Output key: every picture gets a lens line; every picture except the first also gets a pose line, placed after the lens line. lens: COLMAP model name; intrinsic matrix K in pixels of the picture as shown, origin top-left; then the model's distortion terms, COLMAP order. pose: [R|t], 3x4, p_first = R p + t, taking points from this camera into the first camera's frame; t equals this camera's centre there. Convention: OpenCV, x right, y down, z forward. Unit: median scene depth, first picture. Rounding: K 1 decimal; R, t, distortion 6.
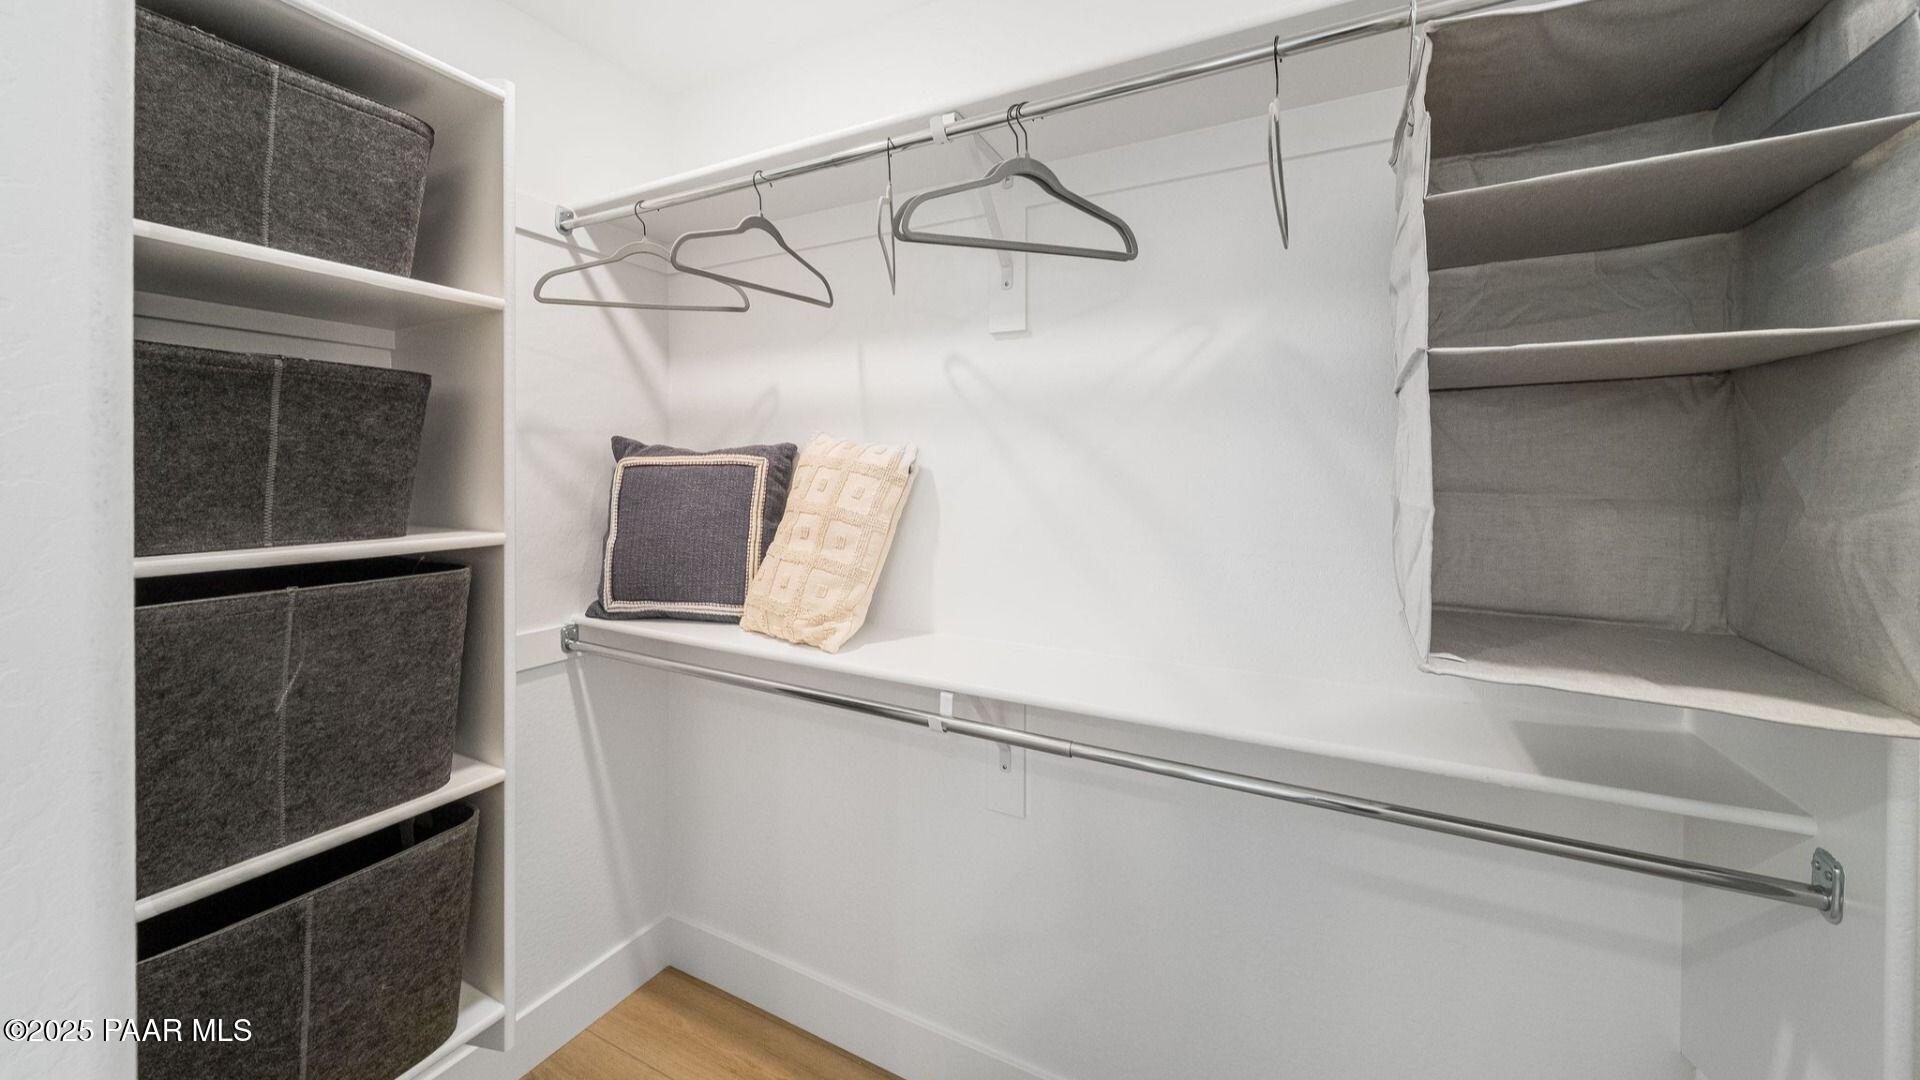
lens RADIAL K [[679.7, 0, 950.2], [0, 679.7, 480.3], [0, 0, 1]] dist [0.000002, -0.000191]
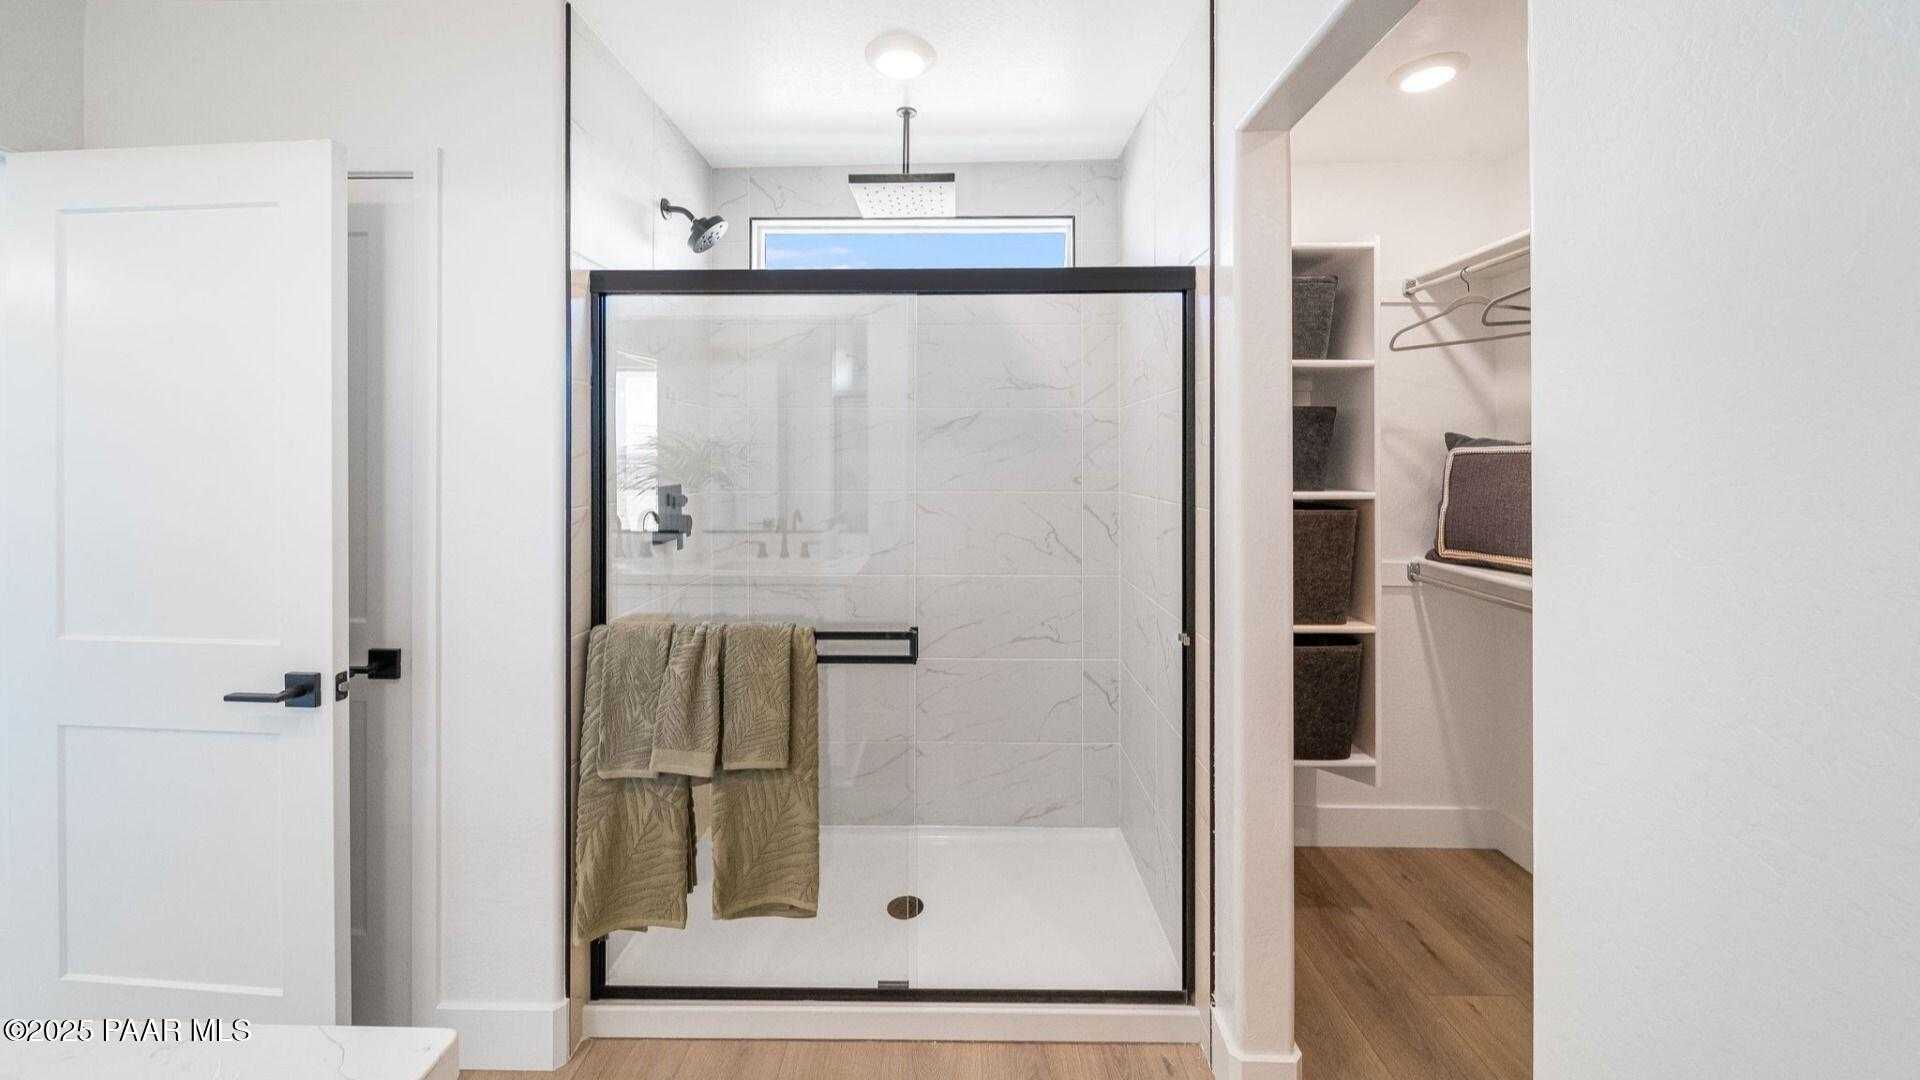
lens RADIAL K [[692.1, 0, 954.9], [0, 692.1, 460.6], [0, 0, 1]] dist [0.004562, -0.000376]
pose [[0.458929, -0.008983, -0.888427, 0.321103], [-0.006219, 0.999892, -0.013323, 0.017962], [0.888451, 0.011640, 0.458824, -0.575066]]
